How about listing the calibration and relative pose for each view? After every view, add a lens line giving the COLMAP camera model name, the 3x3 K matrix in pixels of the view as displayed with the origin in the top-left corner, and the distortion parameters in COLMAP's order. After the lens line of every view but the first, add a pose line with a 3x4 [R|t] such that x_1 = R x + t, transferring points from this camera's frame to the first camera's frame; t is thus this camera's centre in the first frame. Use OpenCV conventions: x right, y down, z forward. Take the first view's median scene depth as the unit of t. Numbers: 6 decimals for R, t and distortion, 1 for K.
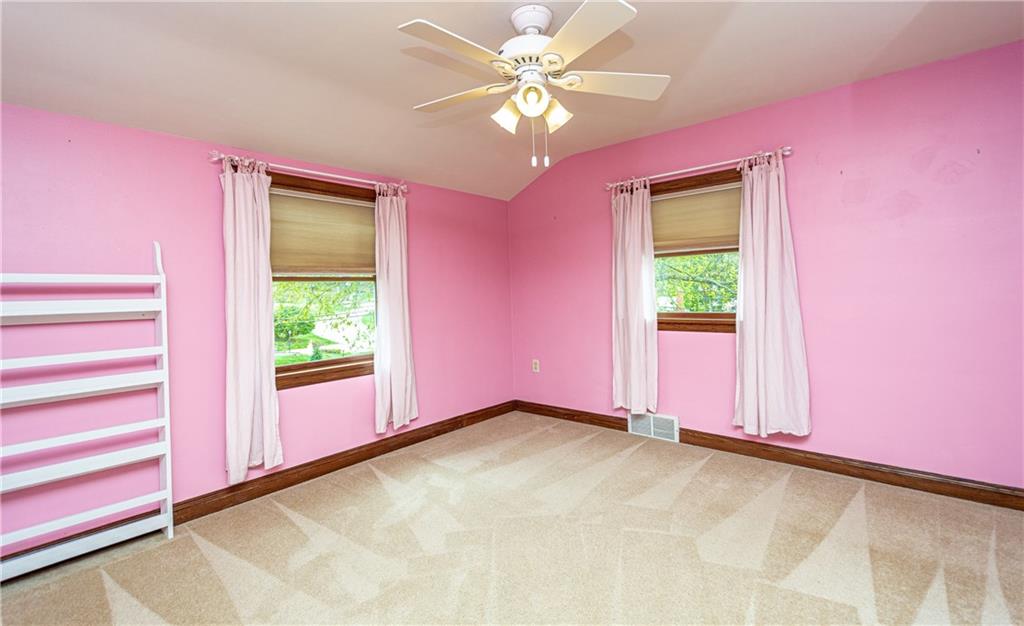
lens RADIAL K [[457.2, 0, 512.6], [0, 457.2, 294.9], [0, 0, 1]] dist [0.000555, 0.000069]
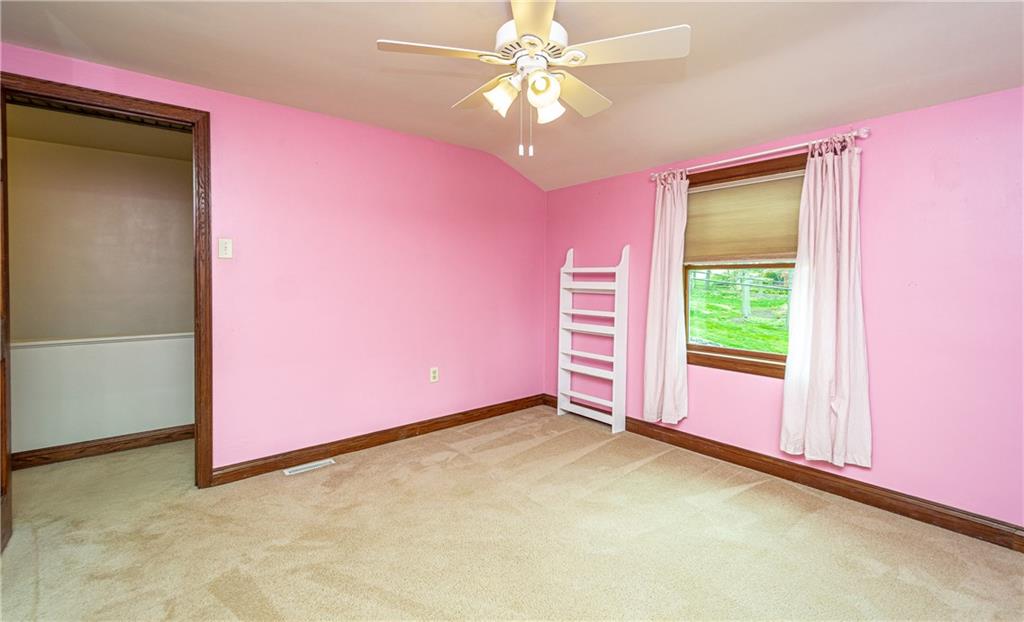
lens RADIAL K [[444.3, 0, 510.4], [0, 444.3, 288.3], [0, 0, 1]] dist [0.000291, -0.000066]
pose [[-0.178022, 0.041675, -0.983144, 0.655939], [-0.008519, 0.999000, 0.043890, -0.027672], [0.983990, 0.016189, -0.177489, 0.741215]]
